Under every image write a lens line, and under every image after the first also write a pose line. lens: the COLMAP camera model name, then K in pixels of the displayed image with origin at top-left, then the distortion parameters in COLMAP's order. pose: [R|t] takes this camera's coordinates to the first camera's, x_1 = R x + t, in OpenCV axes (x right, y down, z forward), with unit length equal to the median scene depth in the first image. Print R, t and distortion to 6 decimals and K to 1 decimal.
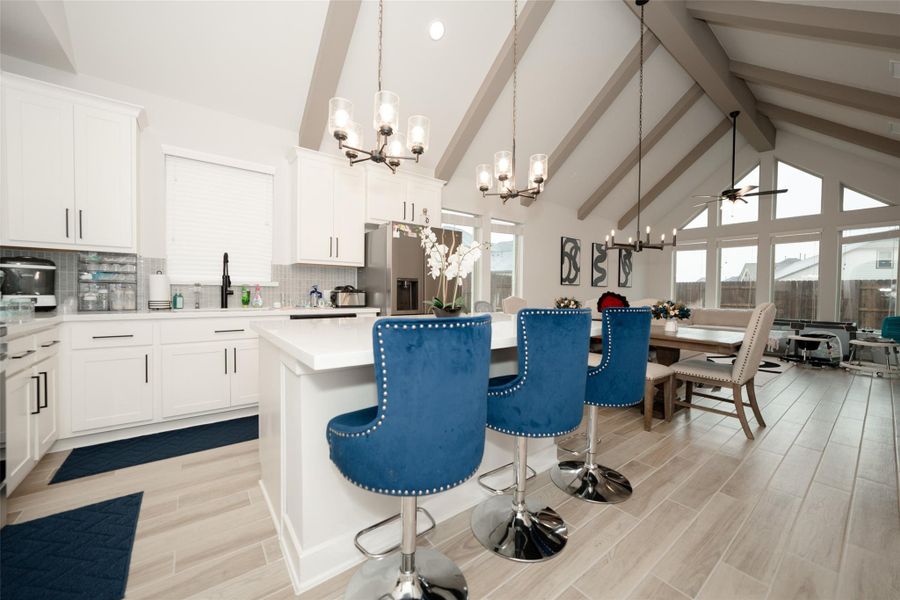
lens RADIAL K [[336.5, 0, 449.8], [0, 336.5, 298.0], [0, 0, 1]] dist [-0.021098, 0.005771]
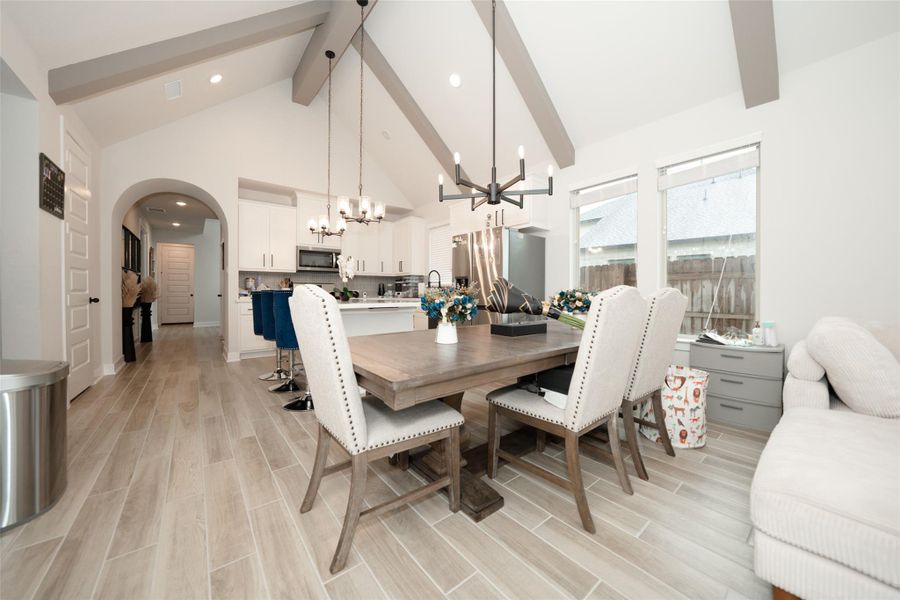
lens RADIAL K [[324.5, 0, 450.0], [0, 324.5, 300.0], [0, 0, 1]] dist [-0.019088, 0.000128]
pose [[0.020364, 0.007954, -0.999761, 0.653169], [-0.022940, 0.999709, 0.007487, 0.012924], [0.999529, 0.022782, 0.020541, 0.543985]]
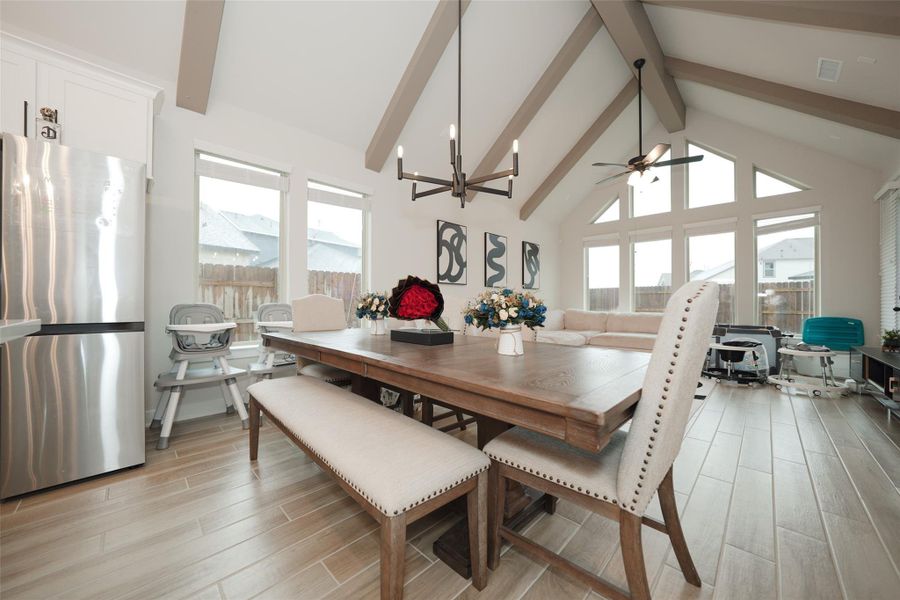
lens RADIAL K [[324.5, 0, 450.0], [0, 324.5, 300.0], [0, 0, 1]] dist [-0.019088, 0.000128]
pose [[0.989798, -0.007928, 0.142259, 0.282403], [0.011748, 0.999592, -0.026034, 0.019018], [-0.141995, 0.027440, 0.989487, 0.307676]]
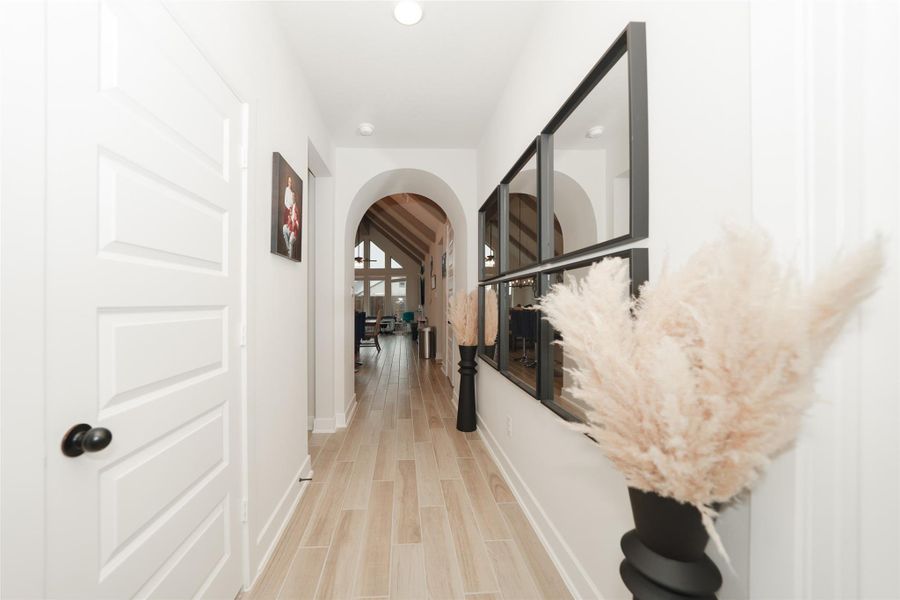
lens RADIAL K [[324.5, 0, 450.0], [0, 324.5, 300.0], [0, 0, 1]] dist [-0.019088, 0.000128]
pose [[0.485213, -0.009754, 0.874342, -0.641843], [0.028594, 0.999580, -0.004717, -0.017926], [-0.873928, 0.027290, 0.485288, -0.489904]]
